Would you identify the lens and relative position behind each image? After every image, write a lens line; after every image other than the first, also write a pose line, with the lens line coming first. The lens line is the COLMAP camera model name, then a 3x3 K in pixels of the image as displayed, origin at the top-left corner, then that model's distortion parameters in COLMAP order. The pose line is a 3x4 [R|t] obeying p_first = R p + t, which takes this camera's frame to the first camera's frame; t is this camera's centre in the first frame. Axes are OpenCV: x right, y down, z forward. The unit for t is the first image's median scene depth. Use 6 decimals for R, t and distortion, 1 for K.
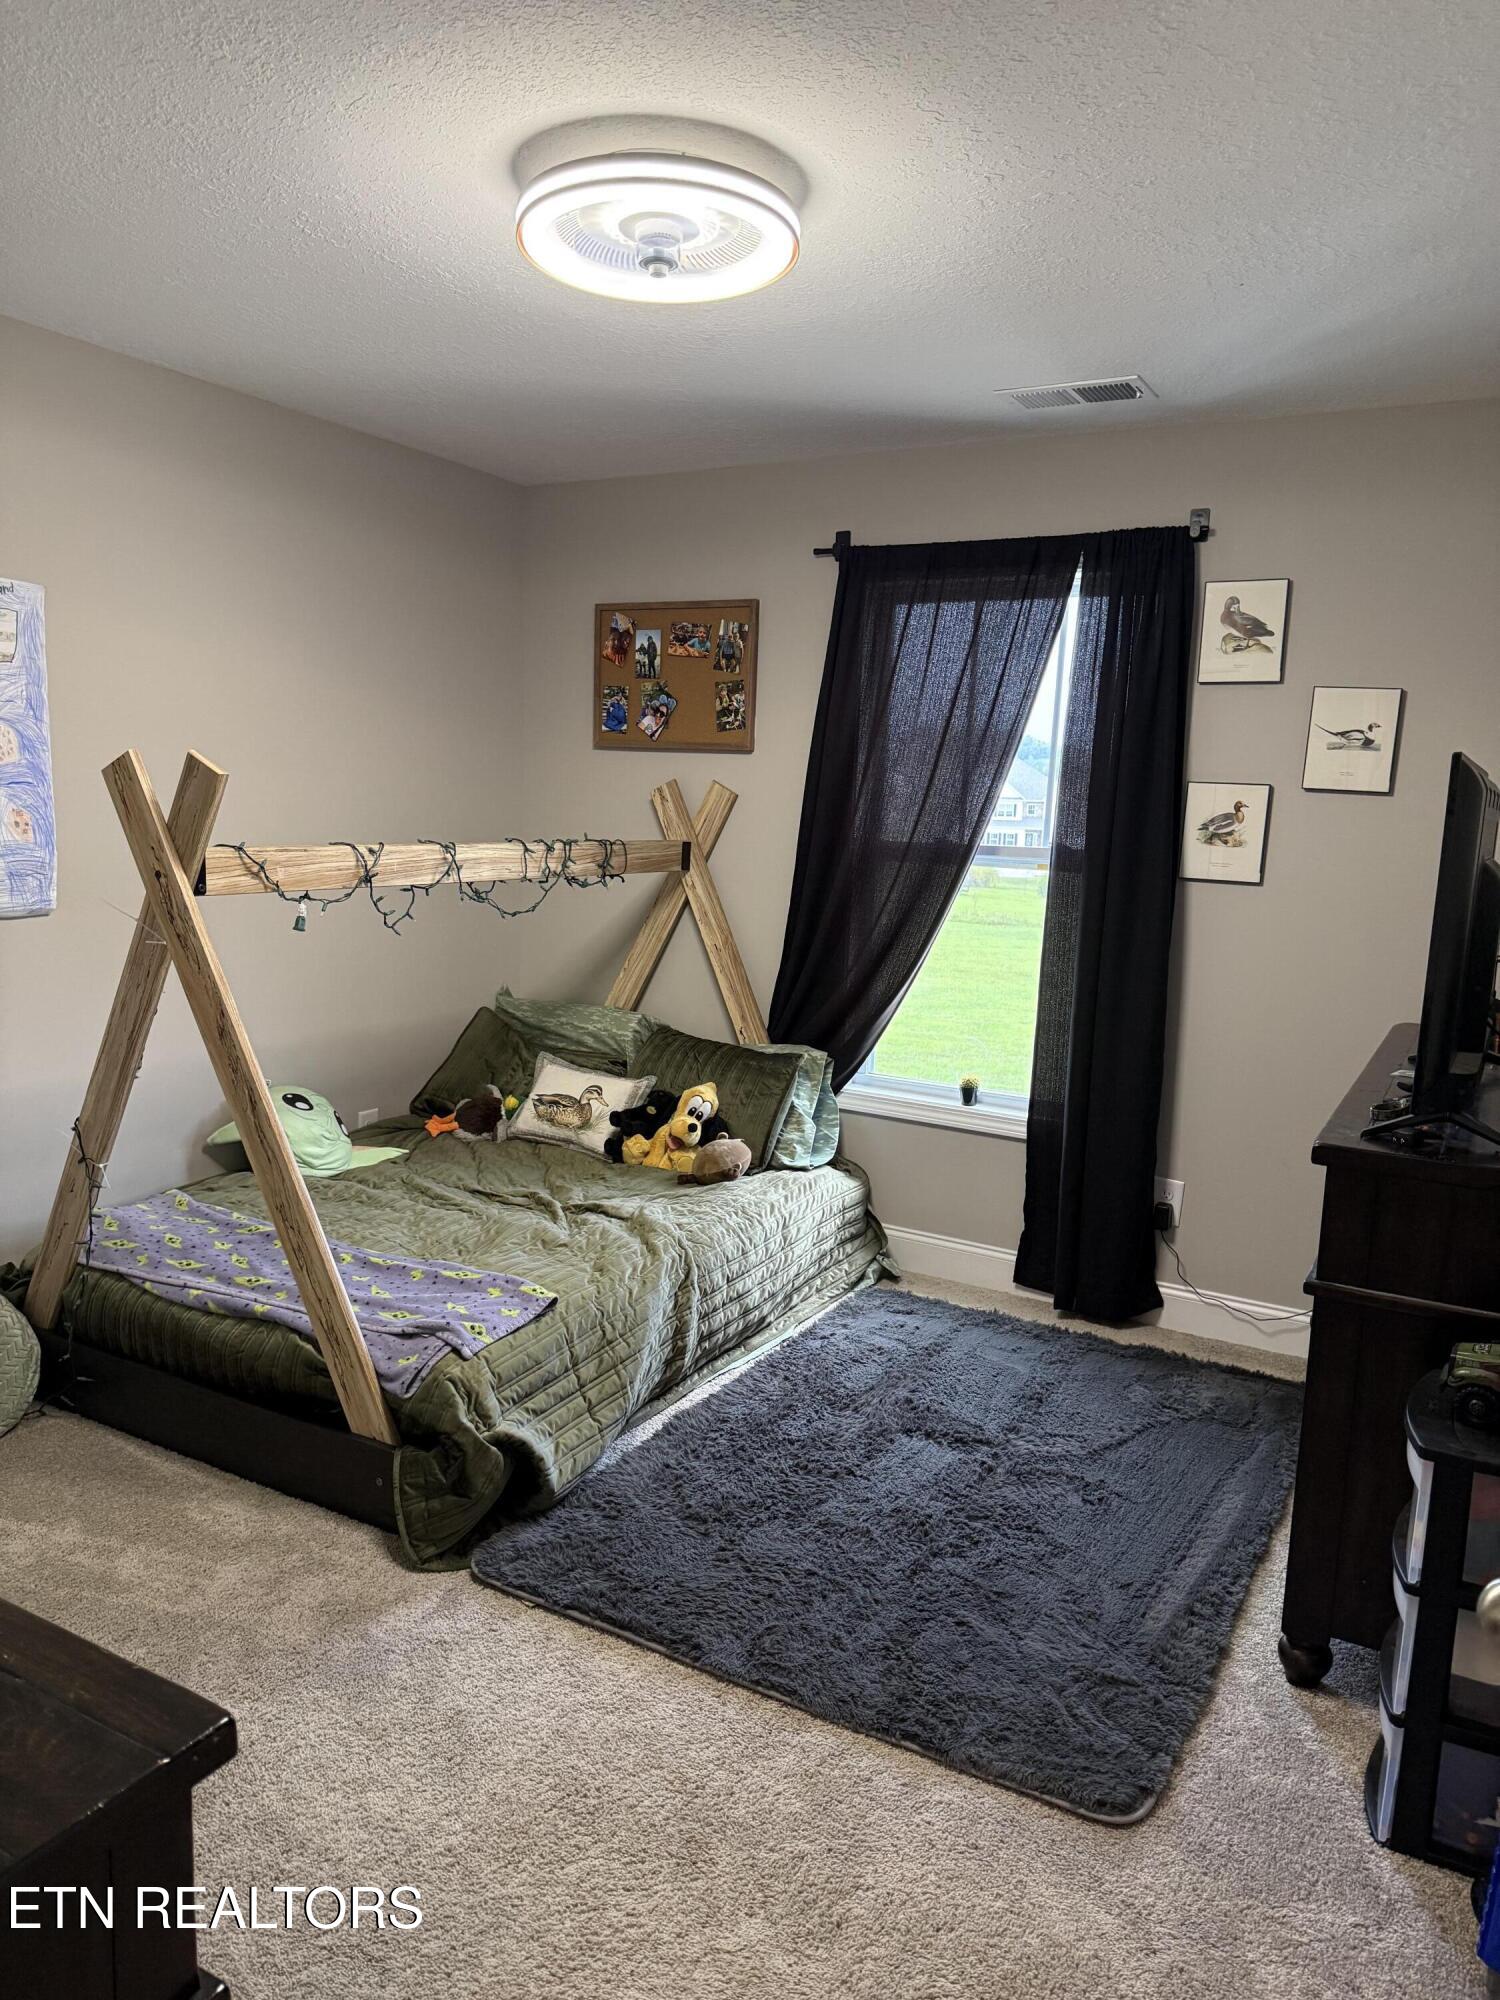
lens RADIAL K [[1418.0, 0, 747.5], [0, 1418.0, 992.5], [0, 0, 1]] dist [0.088755, -0.124925]
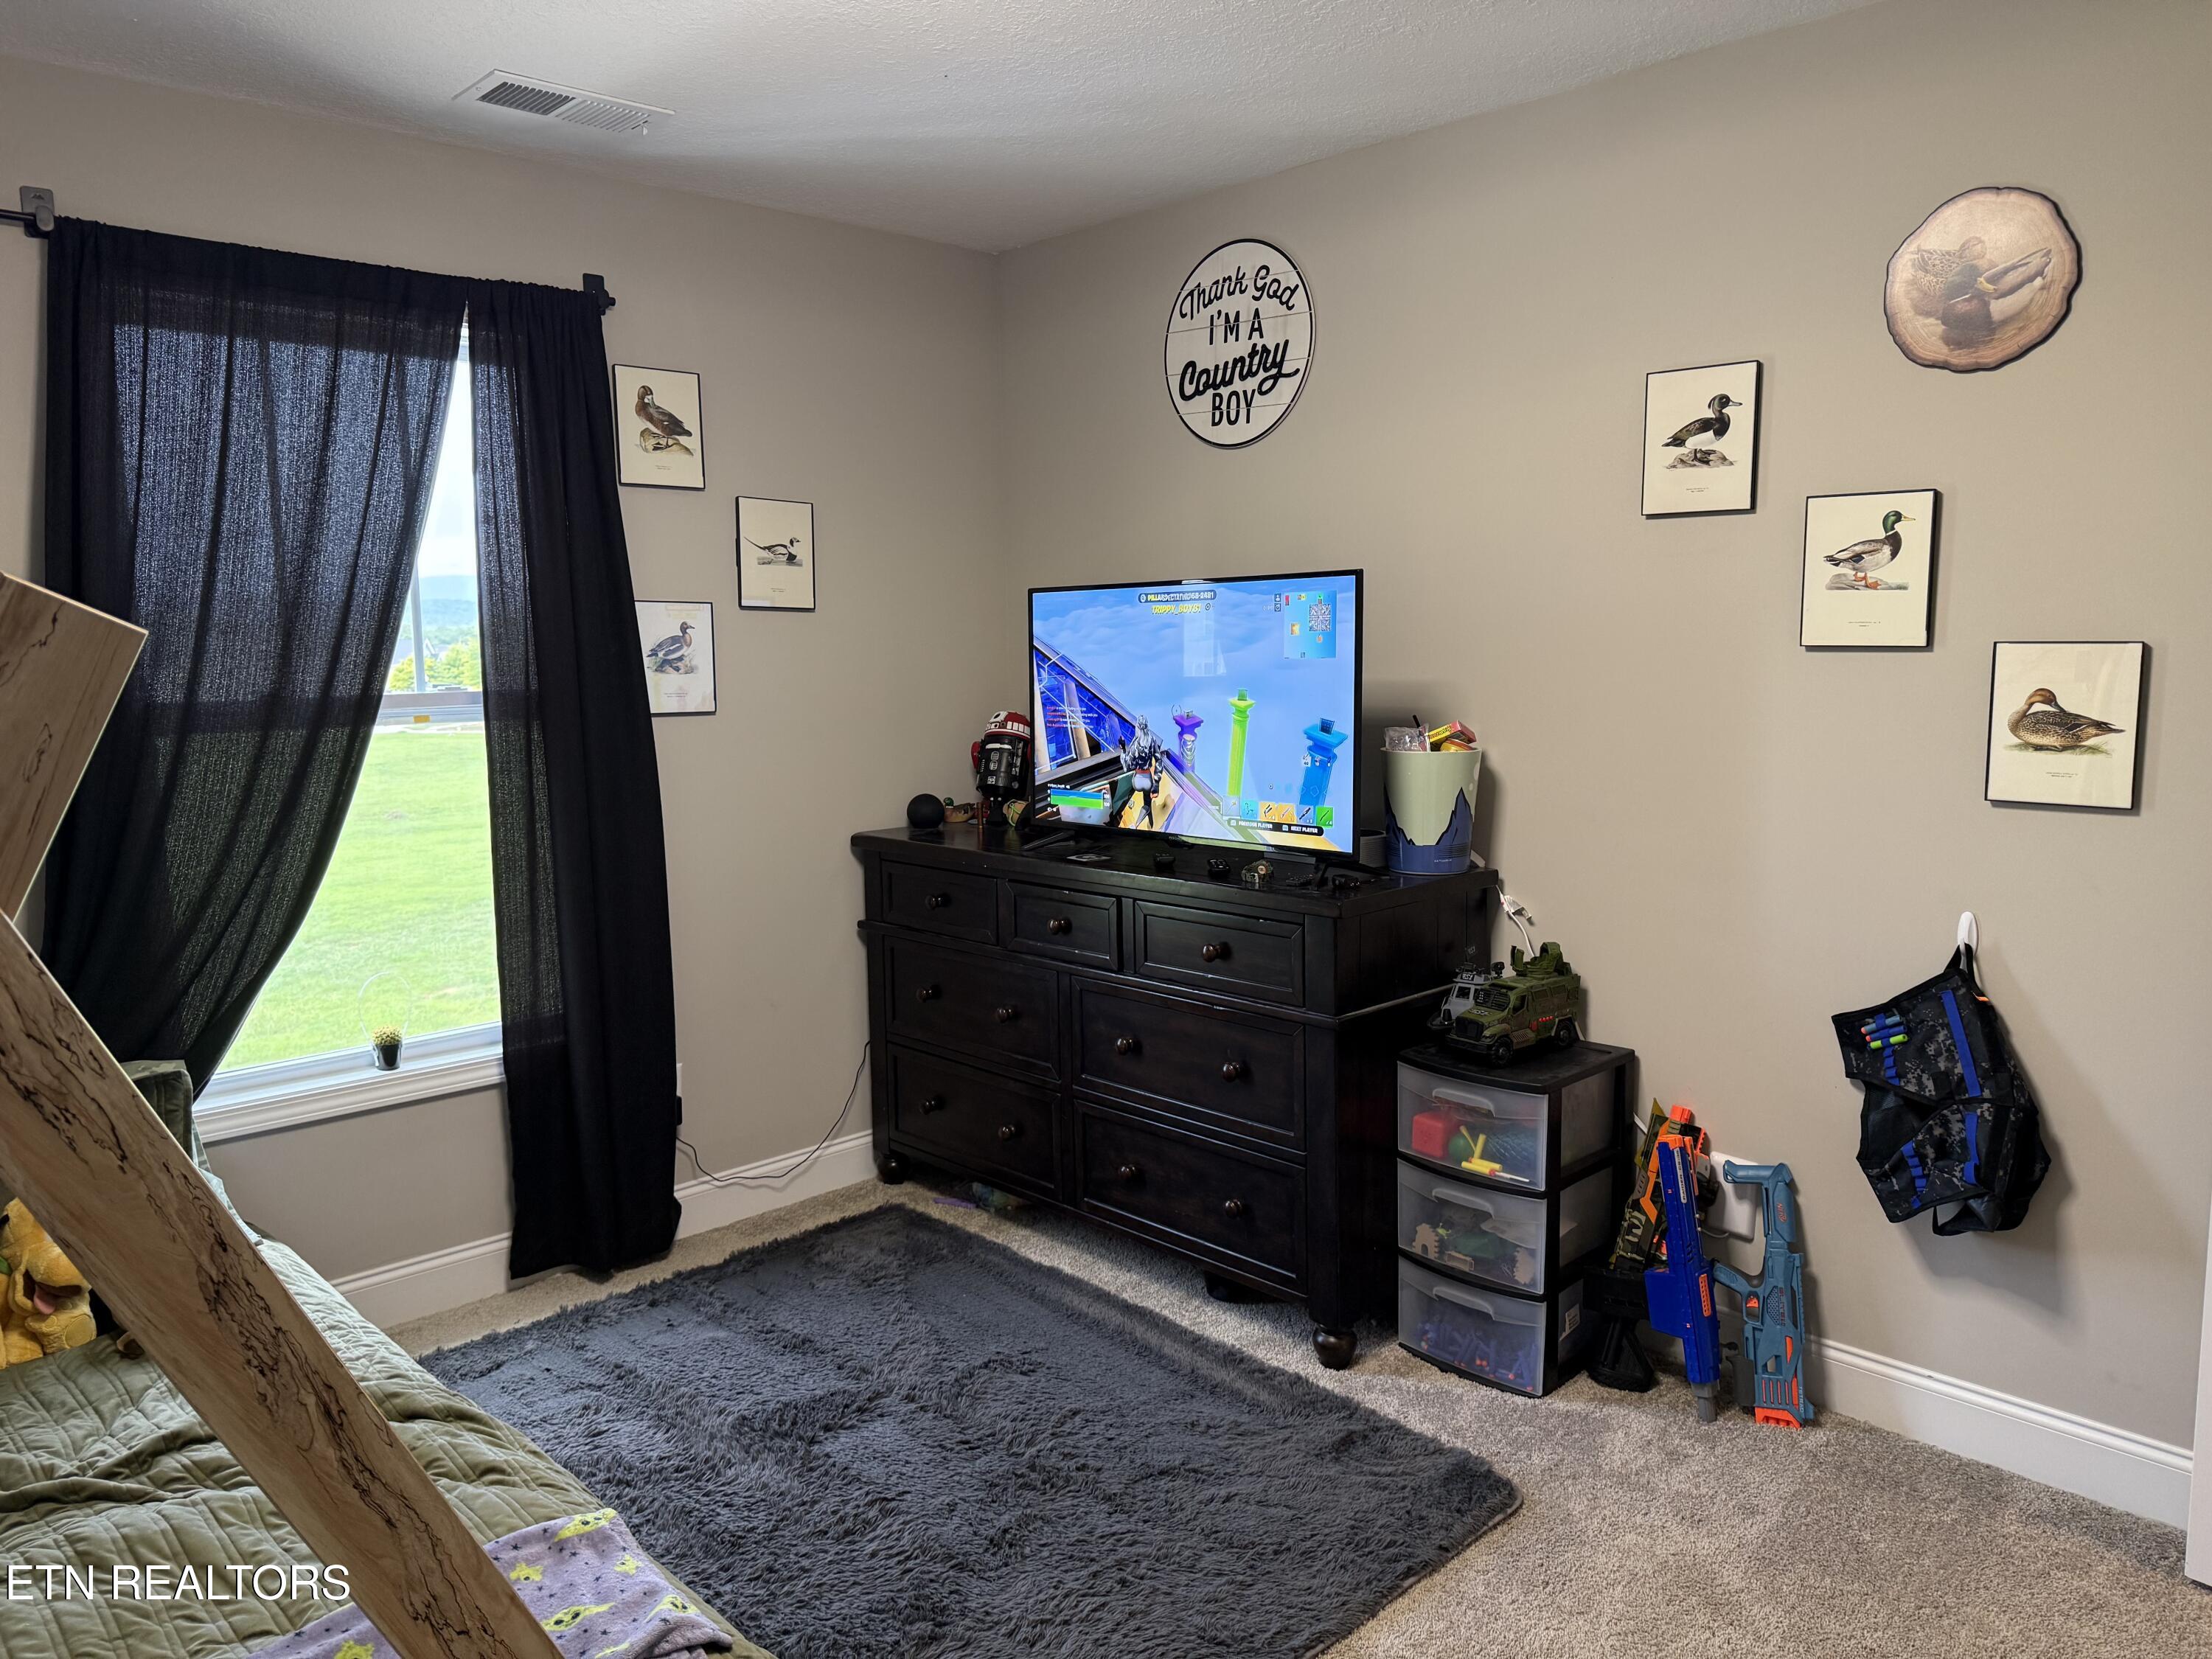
lens RADIAL K [[1568.3, 0, 1106.0], [0, 1568.3, 829.5], [0, 0, 1]] dist [0.088755, -0.124925]
pose [[0.281167, -0.159918, 0.946241, -0.523924], [0.154708, 0.980674, 0.119768, -0.084305], [-0.947107, 0.112716, 0.300473, 0.475028]]
